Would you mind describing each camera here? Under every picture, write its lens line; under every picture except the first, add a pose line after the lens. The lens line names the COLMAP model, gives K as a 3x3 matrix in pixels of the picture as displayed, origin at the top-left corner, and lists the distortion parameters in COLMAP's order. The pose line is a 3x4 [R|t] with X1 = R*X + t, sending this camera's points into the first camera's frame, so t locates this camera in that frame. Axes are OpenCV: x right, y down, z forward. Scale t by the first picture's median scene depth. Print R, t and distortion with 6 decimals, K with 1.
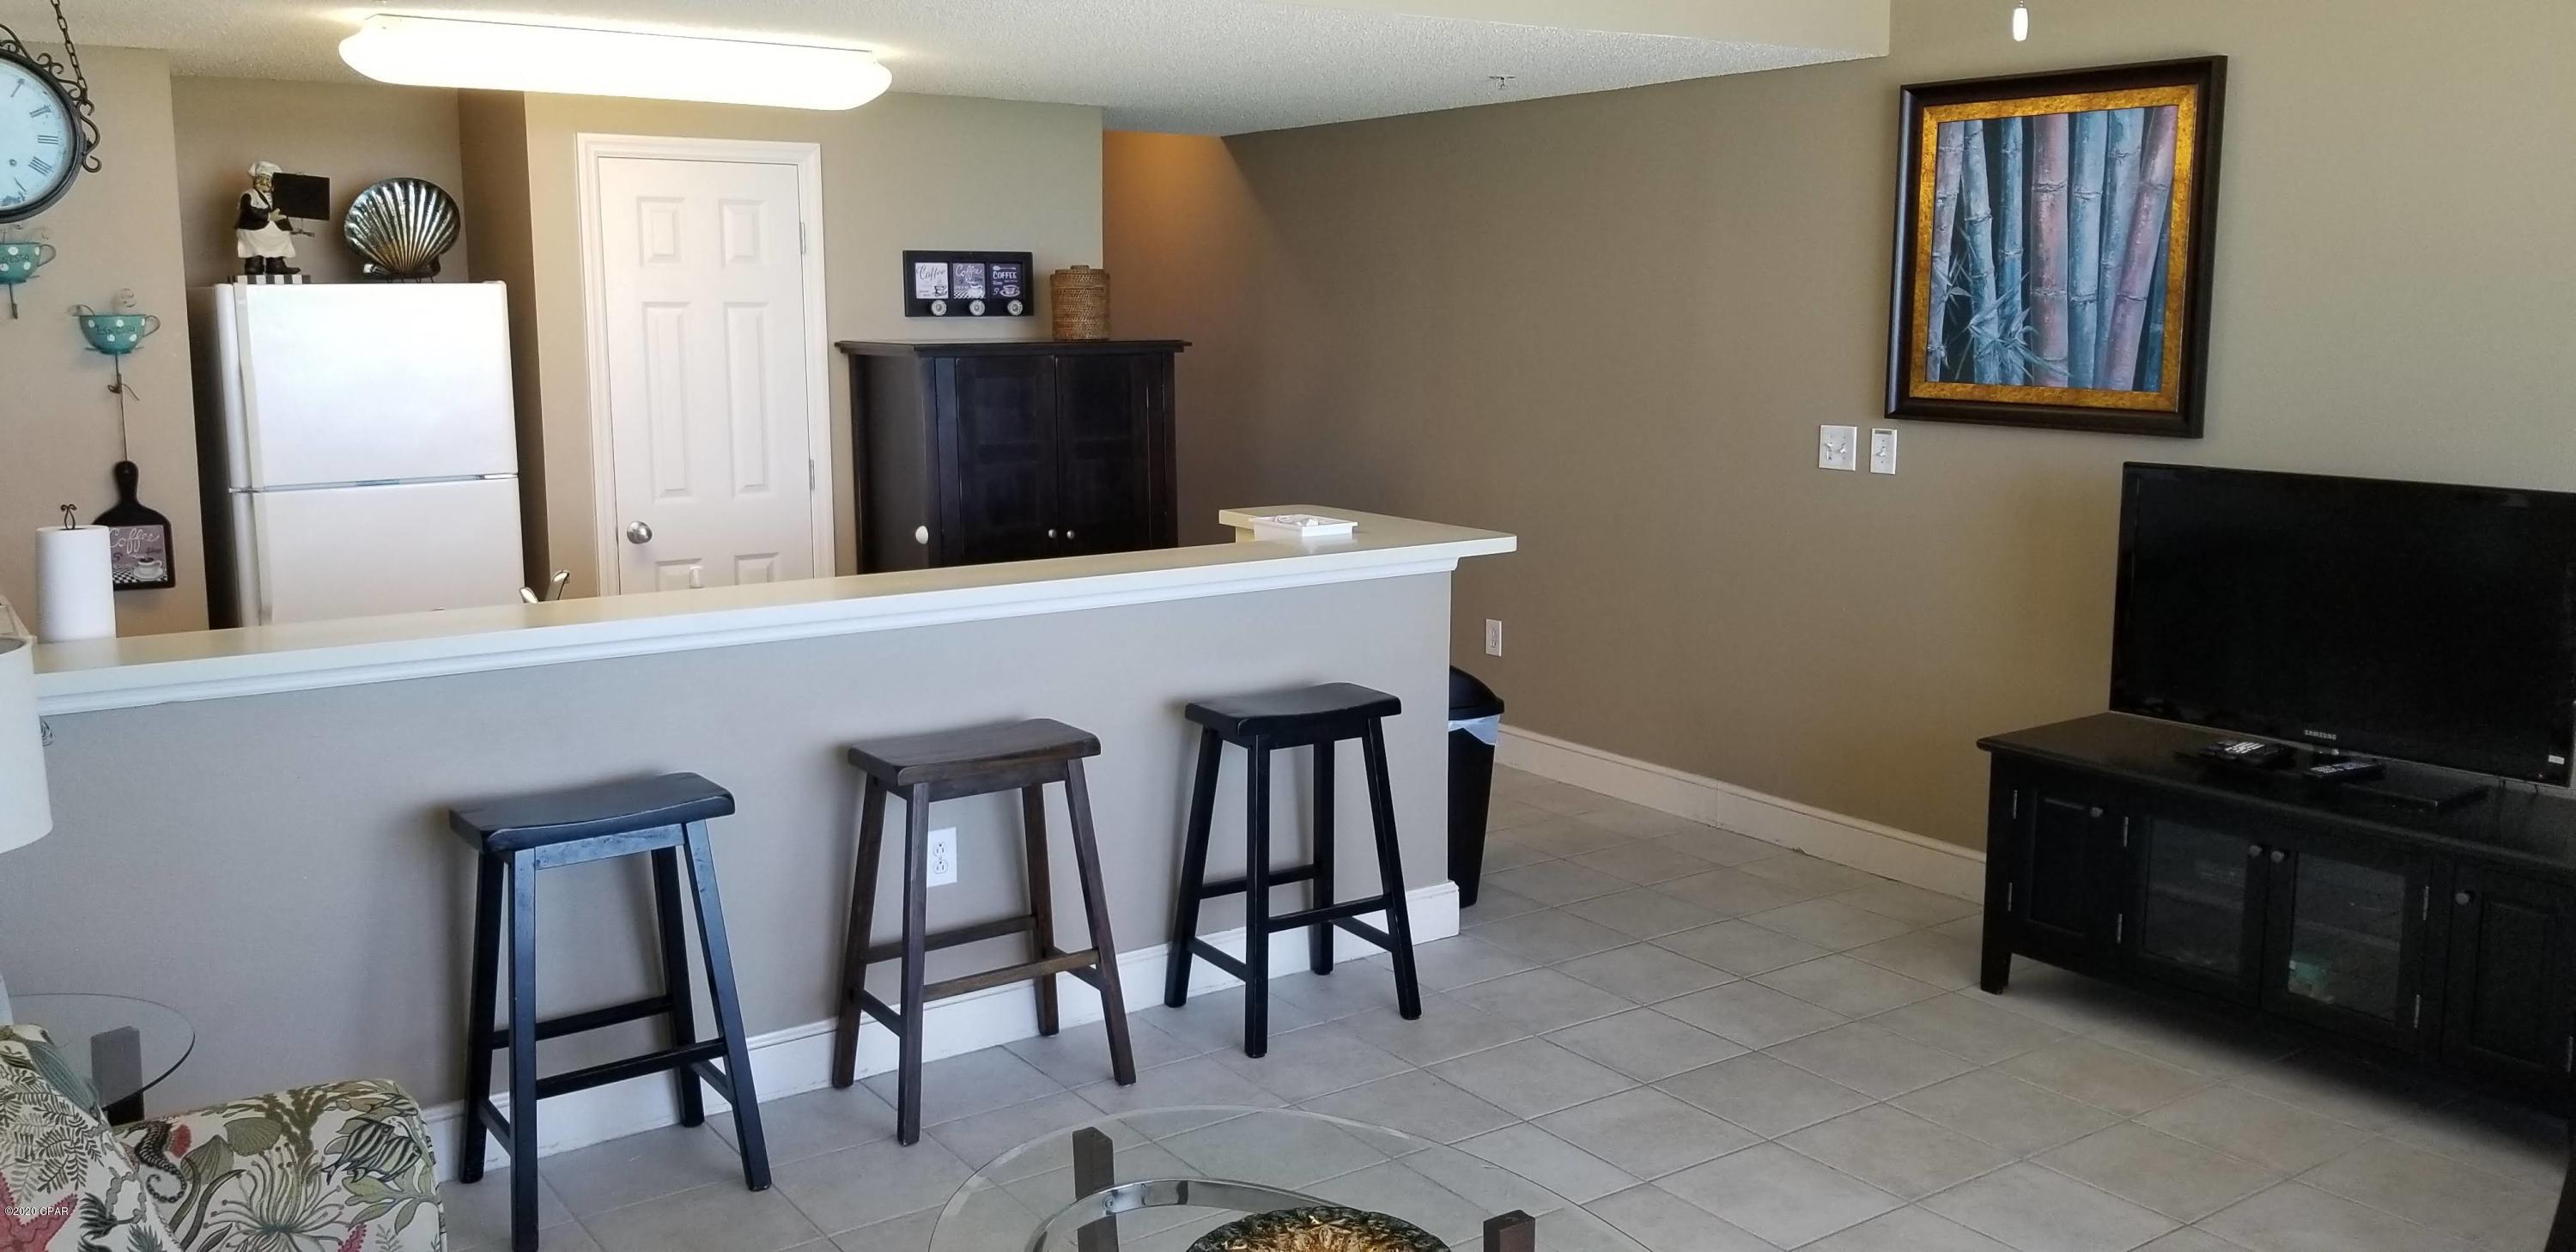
lens RADIAL K [[2002.7, 0, 1322.3], [0, 2002.7, 571.3], [0, 0, 1]] dist [0.060520, -0.145646]
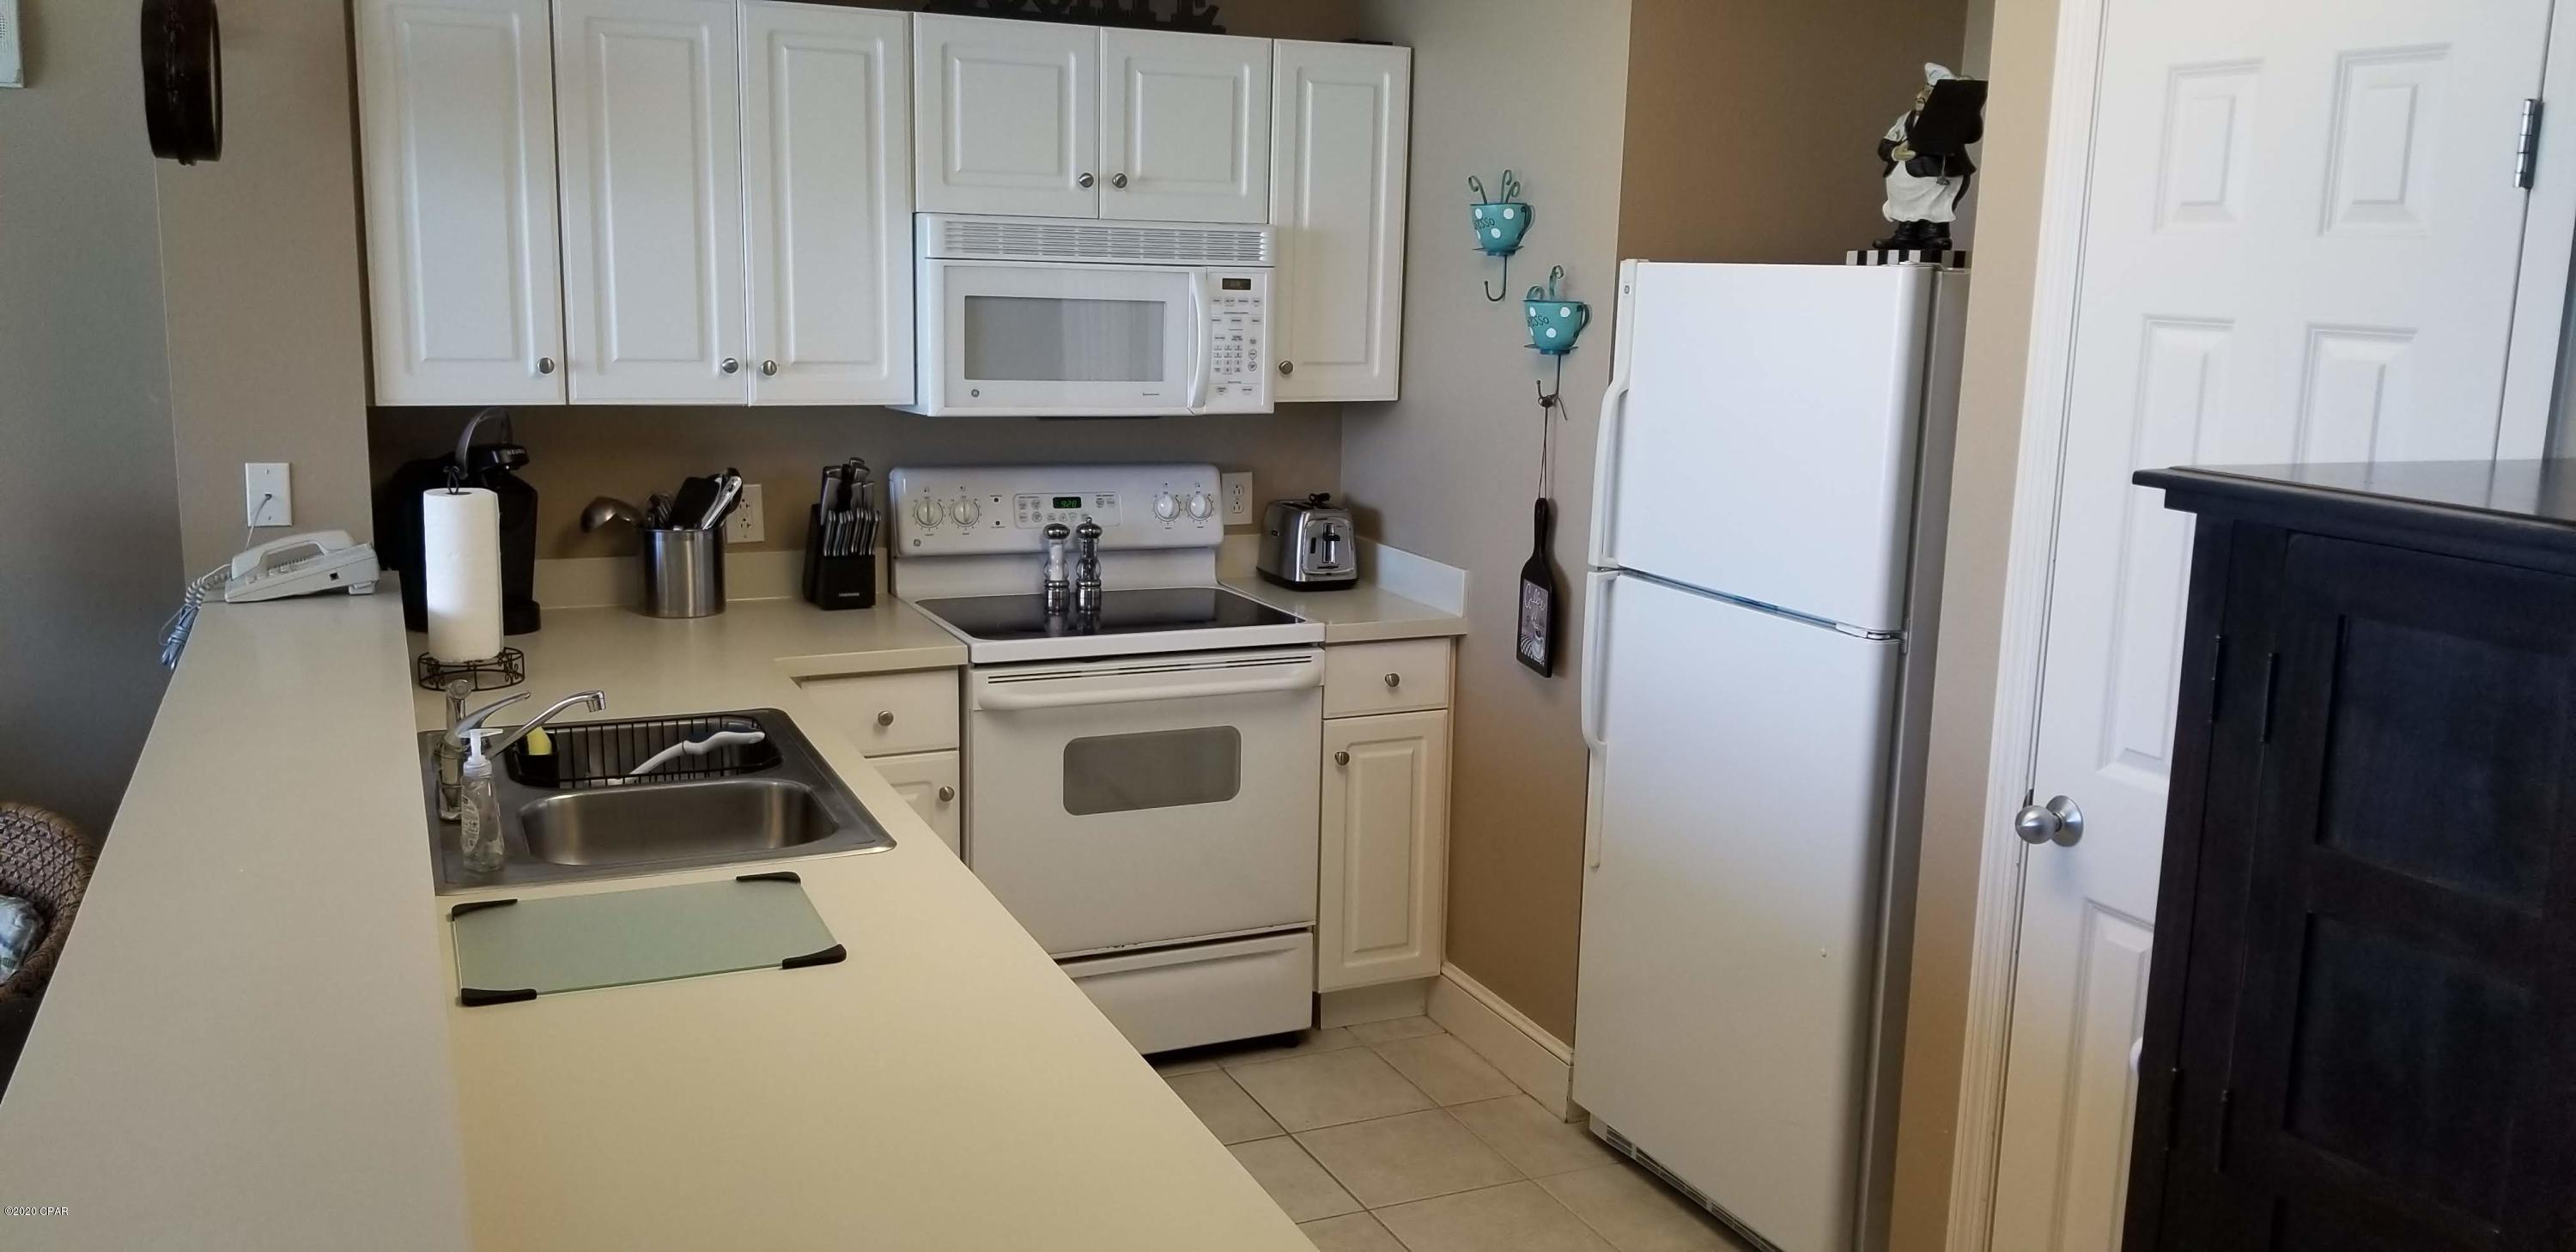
lens RADIAL K [[2015.2, 0, 1288.0], [0, 2015.2, 626.0], [0, 0, 1]] dist [0.097591, -0.147626]
pose [[-0.178383, 0.176198, -0.968057, 0.108947], [-0.164595, 0.964631, 0.205904, -0.107952], [0.970097, 0.196067, -0.143072, 0.749705]]
